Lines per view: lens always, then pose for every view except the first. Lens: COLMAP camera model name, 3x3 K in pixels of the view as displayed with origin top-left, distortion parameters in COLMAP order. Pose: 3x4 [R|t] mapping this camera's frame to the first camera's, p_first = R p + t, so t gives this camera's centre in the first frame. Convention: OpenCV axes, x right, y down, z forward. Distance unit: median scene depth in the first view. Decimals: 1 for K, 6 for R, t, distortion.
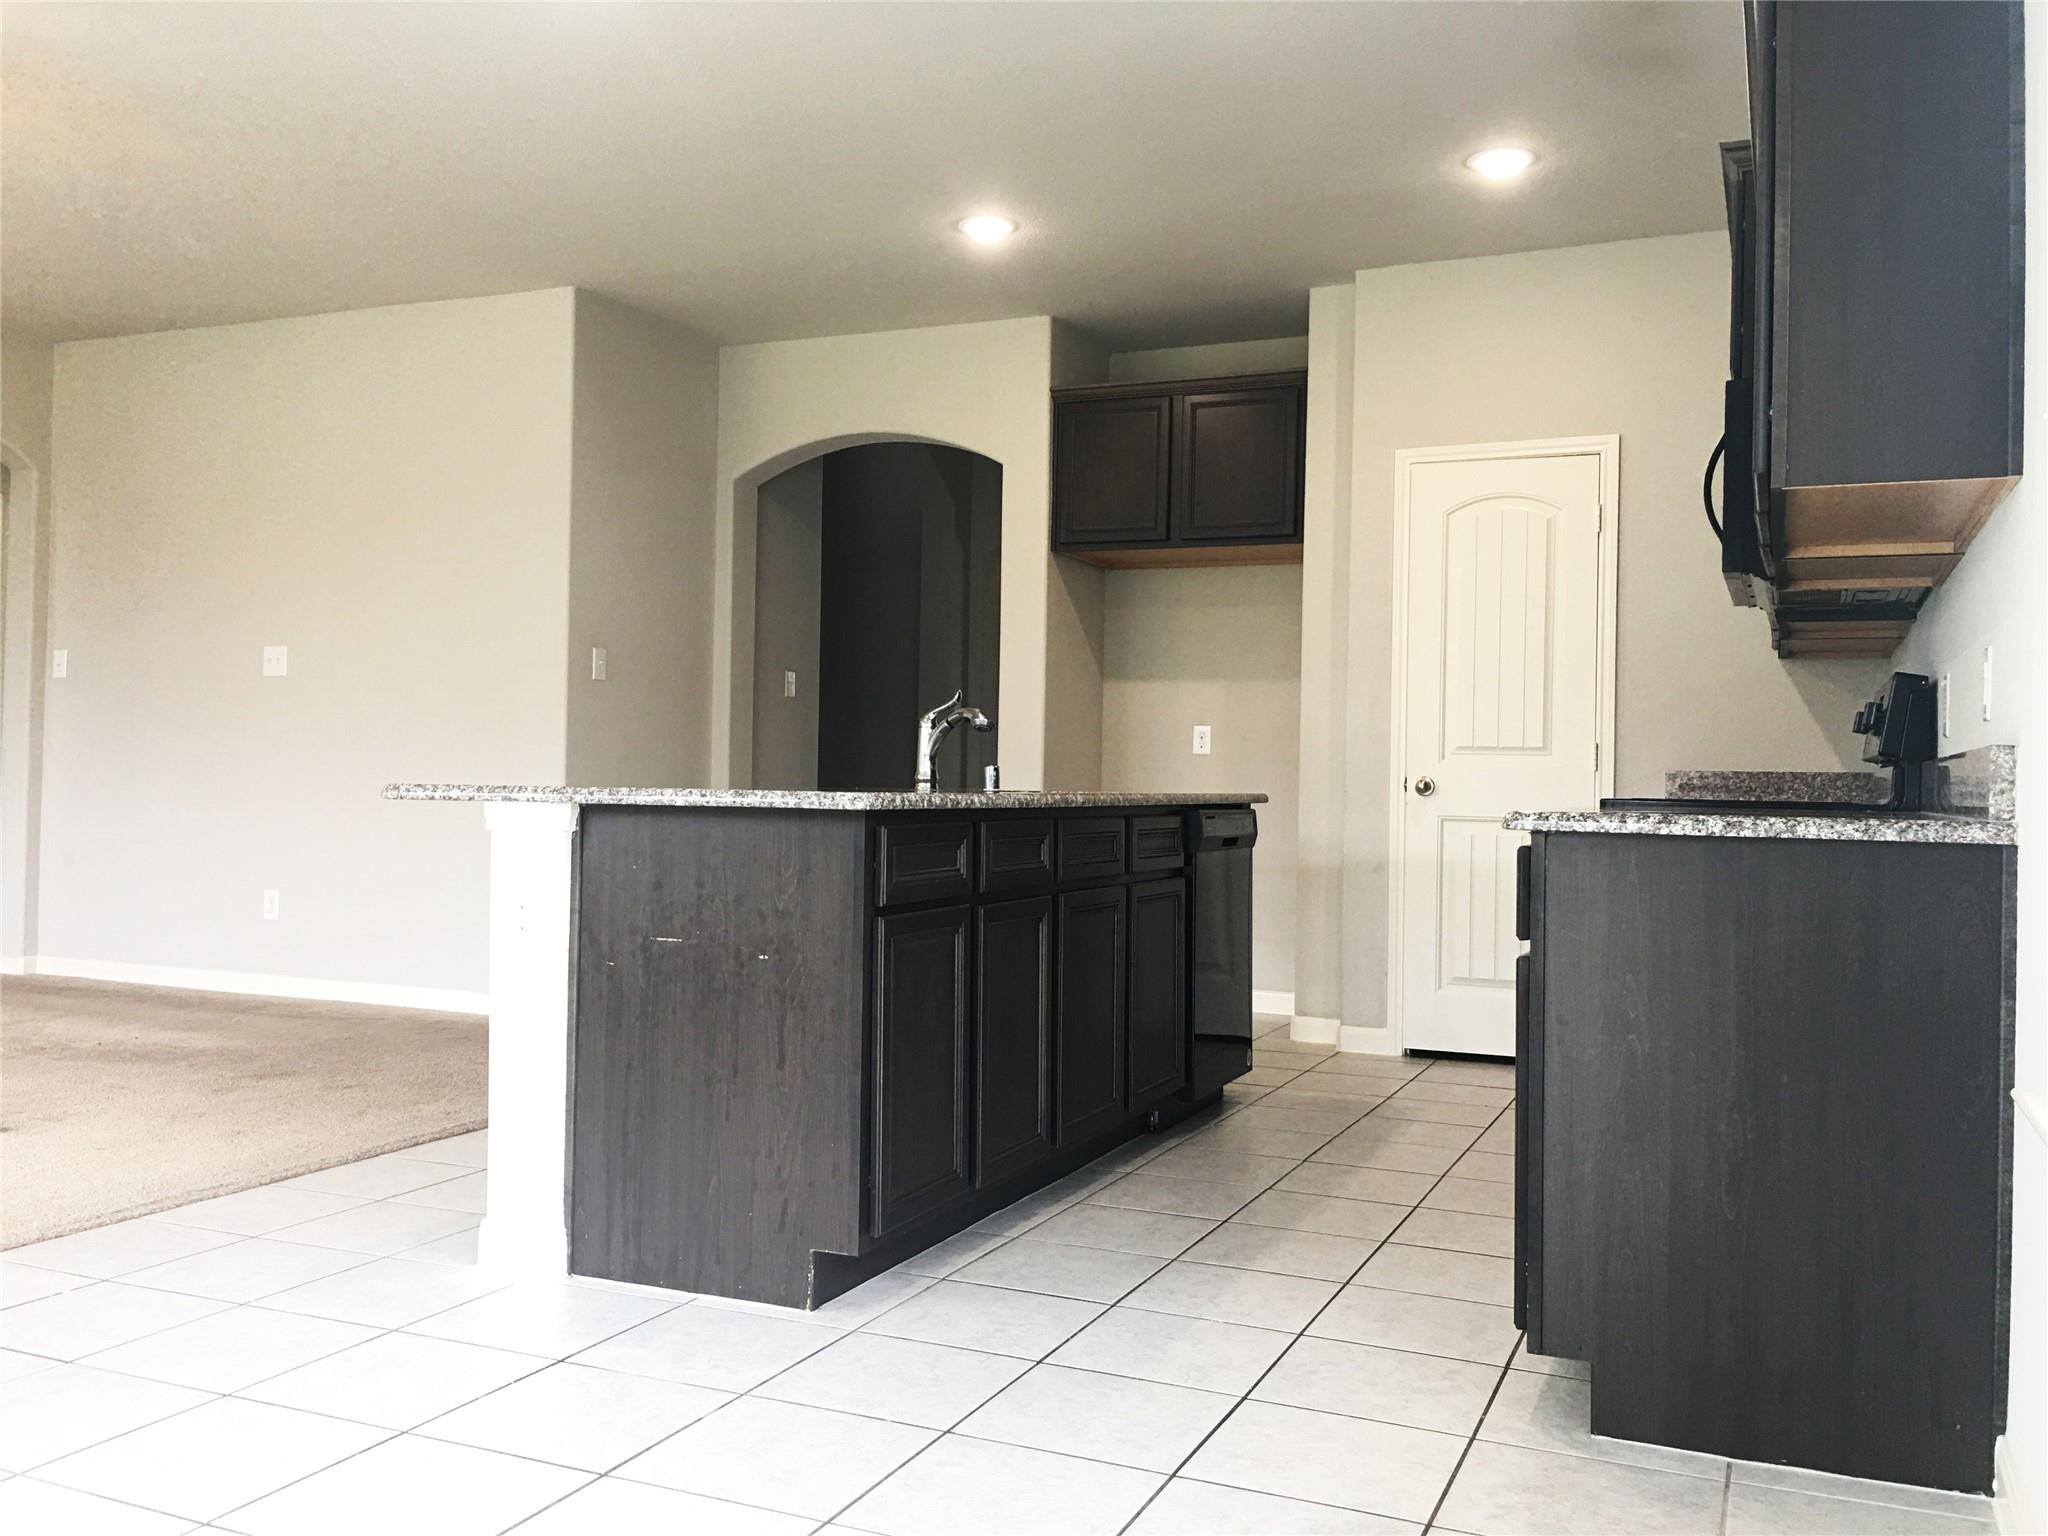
lens RADIAL K [[1760.1, 0, 1009.6], [0, 1760.1, 767.6], [0, 0, 1]] dist [0.089445, -0.131293]
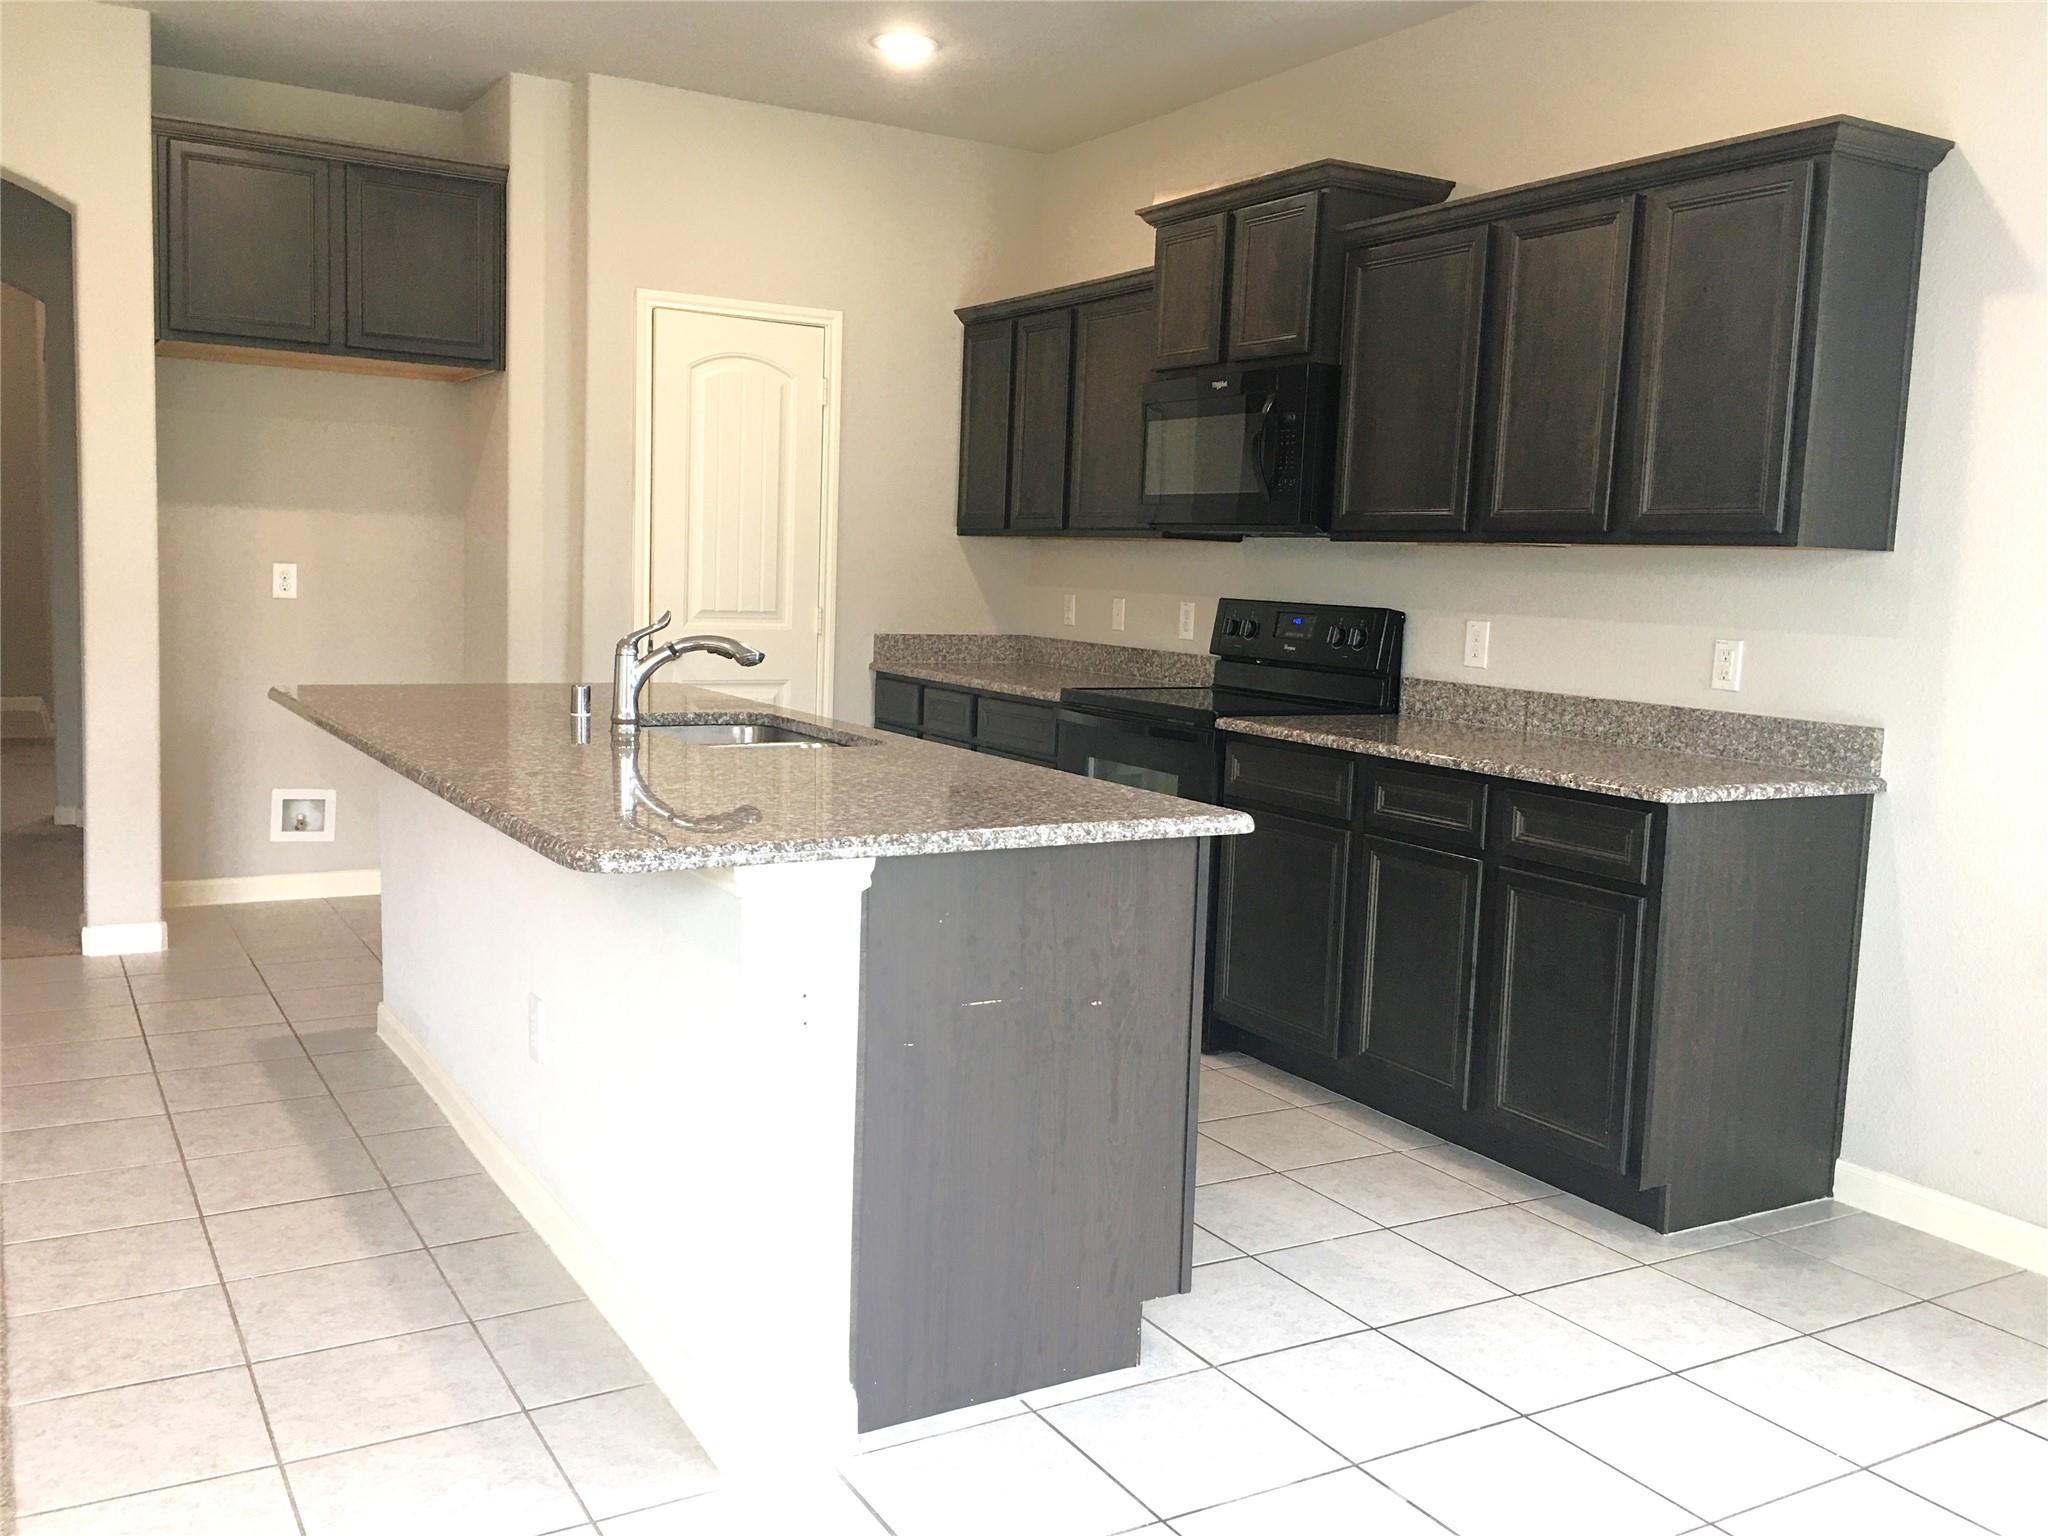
lens RADIAL K [[1760.1, 0, 1009.6], [0, 1760.1, 767.6], [0, 0, 1]] dist [0.089445, -0.131293]
pose [[0.584491, -0.093307, 0.806017, -0.841793], [-0.032438, 0.989885, 0.138115, -0.124857], [-0.810751, -0.106873, 0.575552, 0.534634]]
